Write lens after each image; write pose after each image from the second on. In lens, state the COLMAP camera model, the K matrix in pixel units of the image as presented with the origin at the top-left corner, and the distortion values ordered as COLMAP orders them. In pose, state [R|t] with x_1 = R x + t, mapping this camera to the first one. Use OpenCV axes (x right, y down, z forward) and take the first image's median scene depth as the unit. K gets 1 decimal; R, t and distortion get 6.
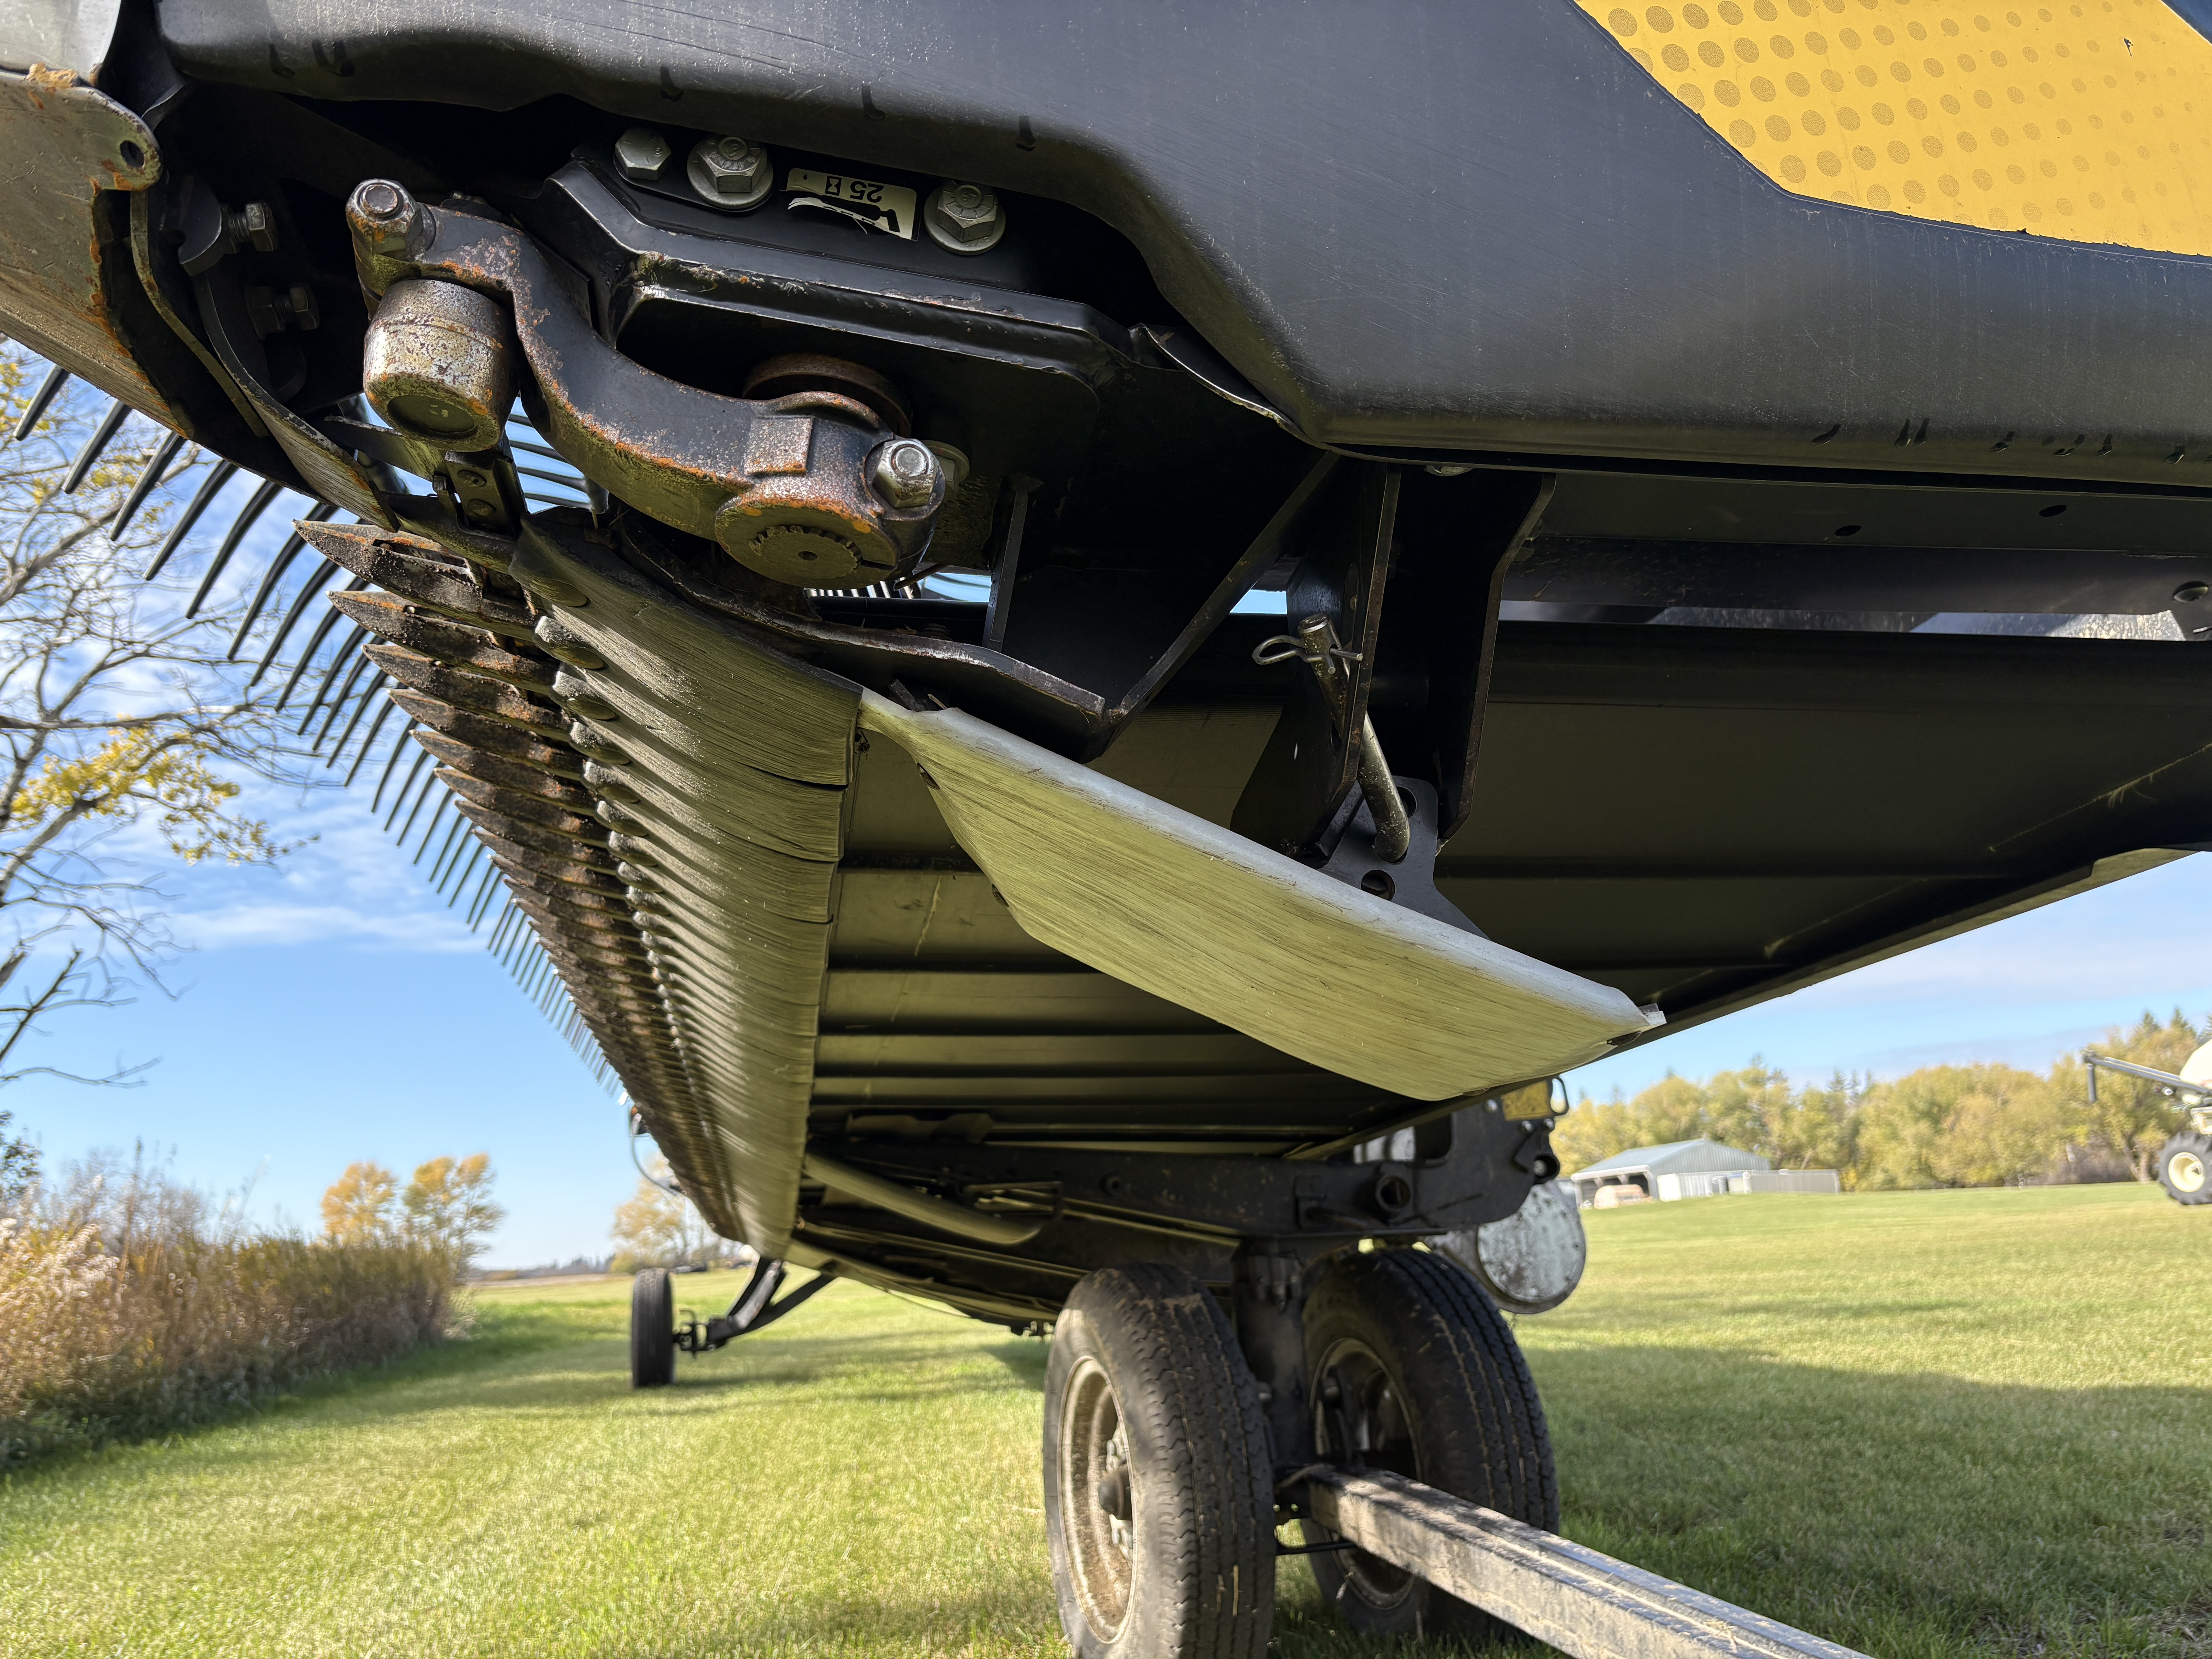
lens RADIAL K [[1679.8, 0, 1106.0], [0, 1679.8, 829.5], [0, 0, 1]] dist [0.021440, -0.002150]
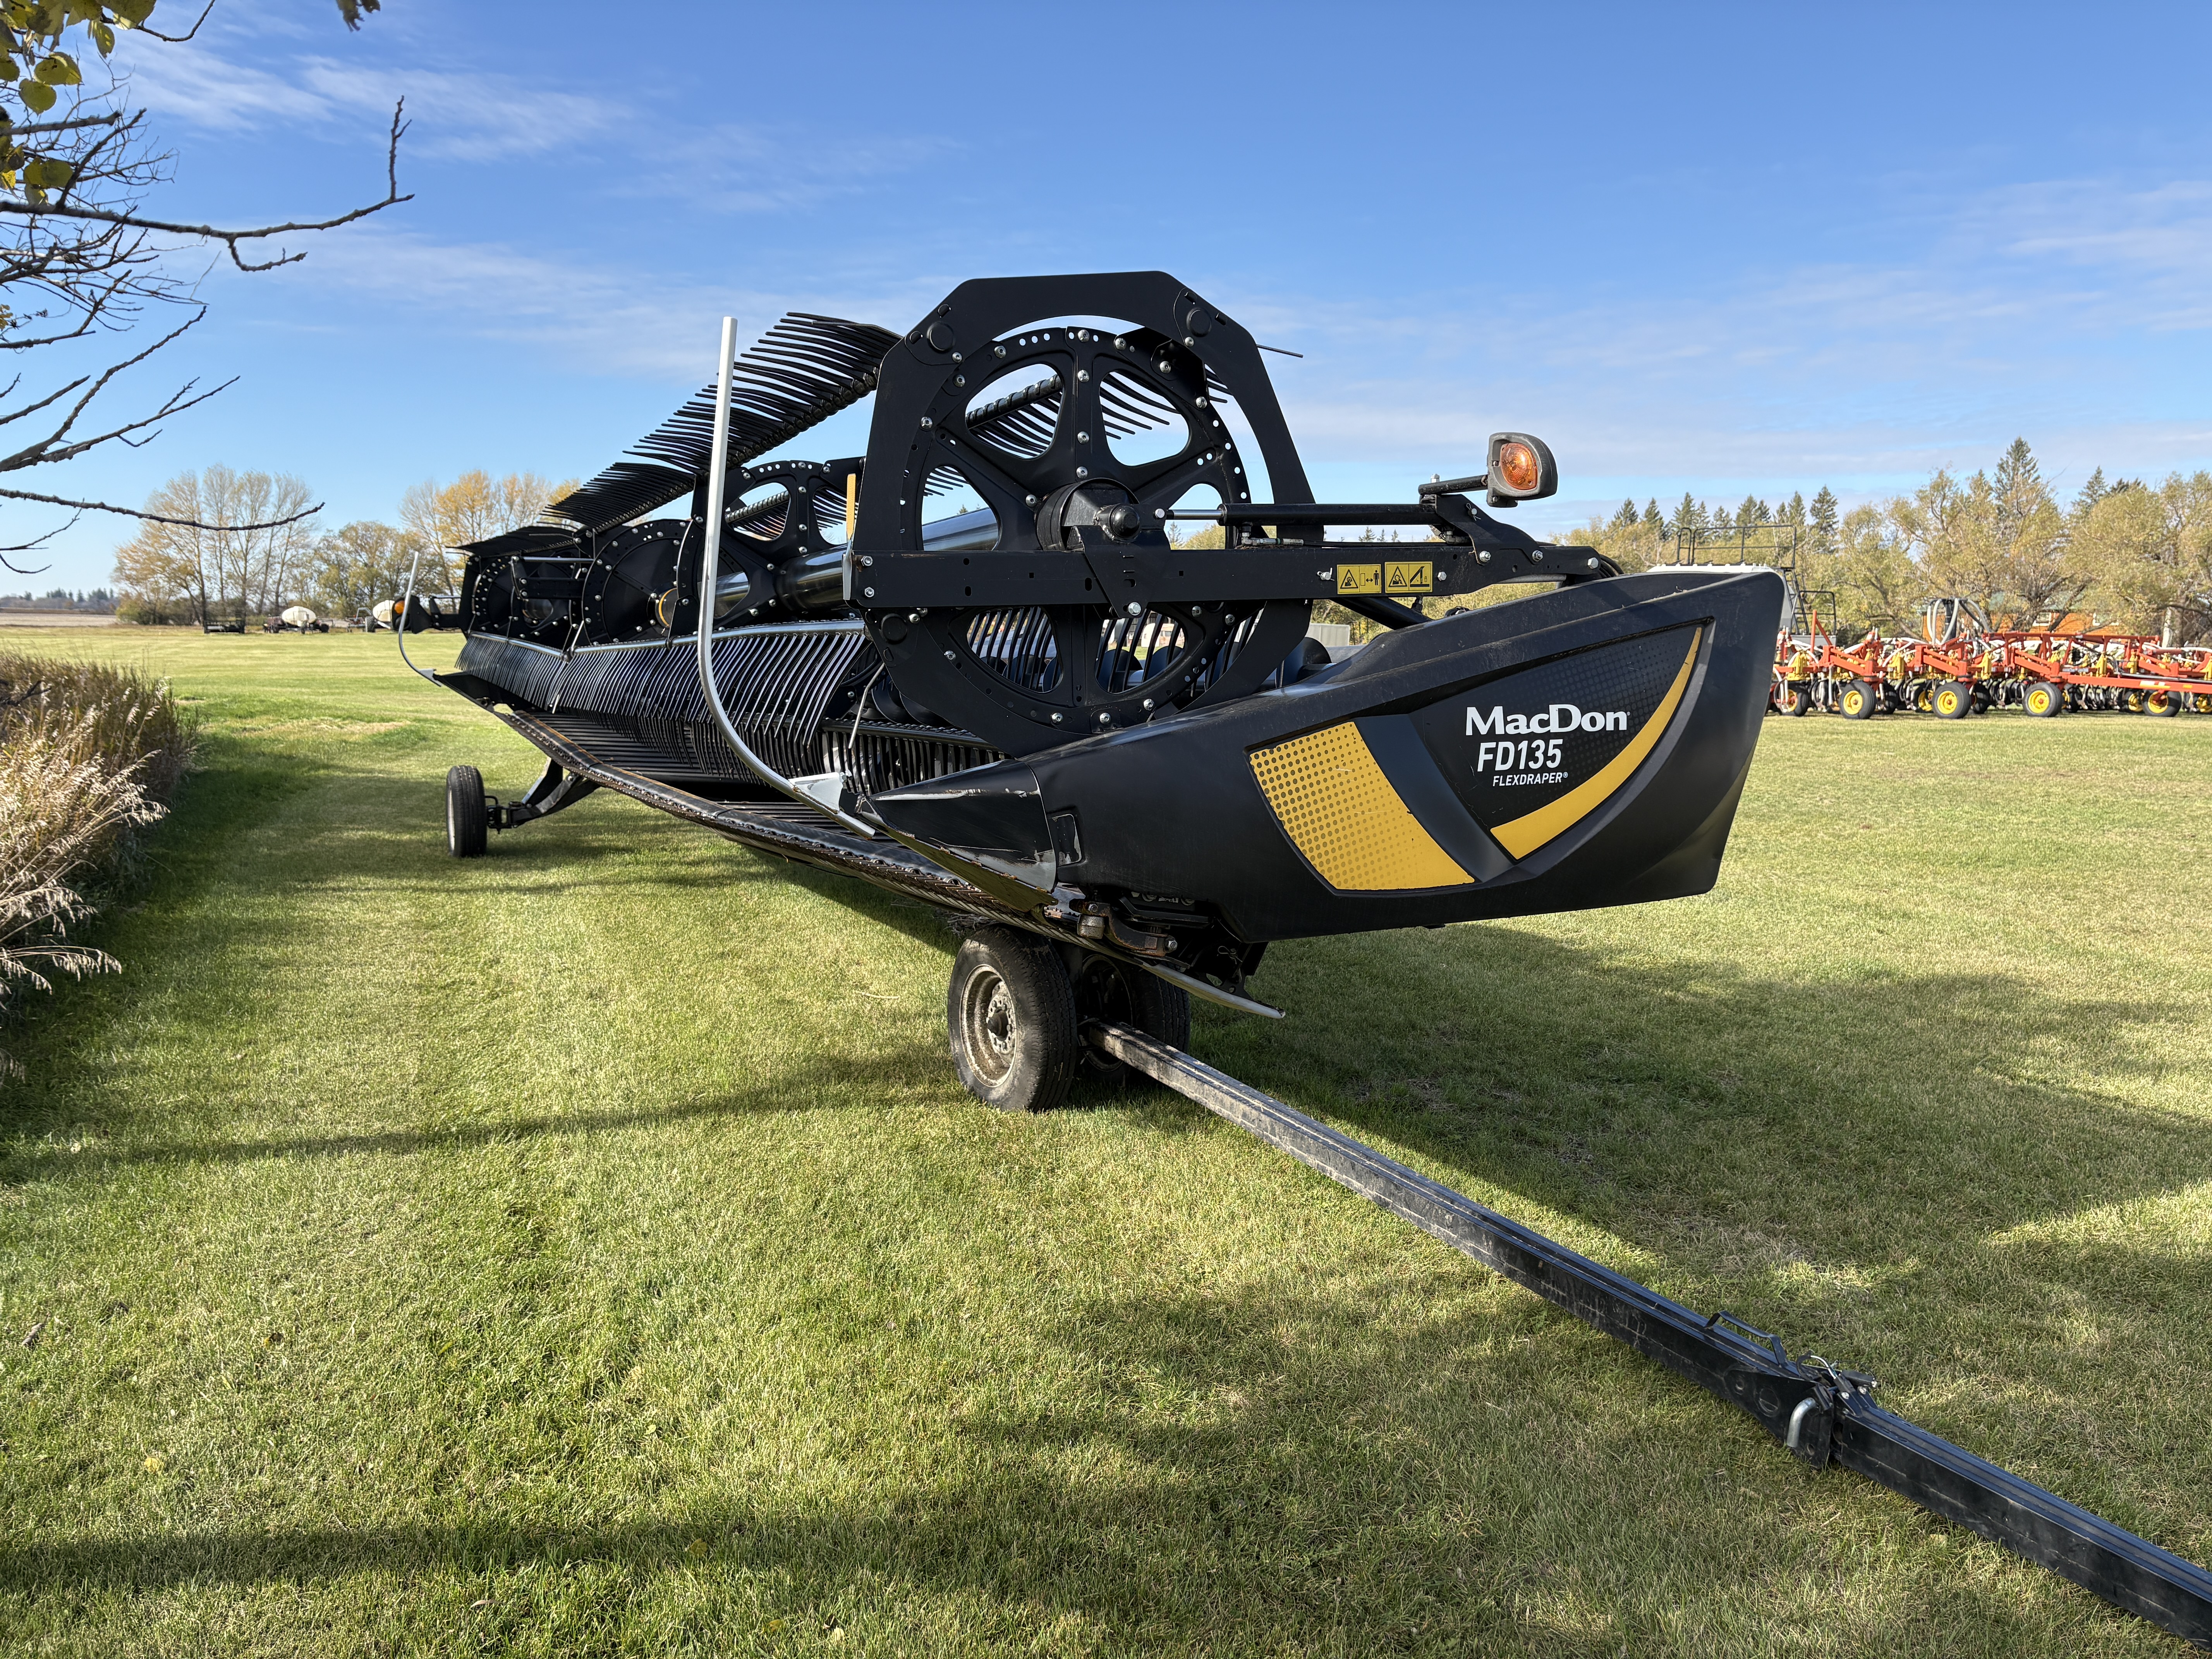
lens RADIAL K [[1679.8, 0, 1106.0], [0, 1679.8, 829.5], [0, 0, 1]] dist [0.021440, -0.002150]
pose [[0.963622, 0.046072, 0.263268, -0.425830], [-0.134659, 0.934562, 0.329334, -0.559969], [-0.230867, -0.352805, 0.906768, -0.891260]]
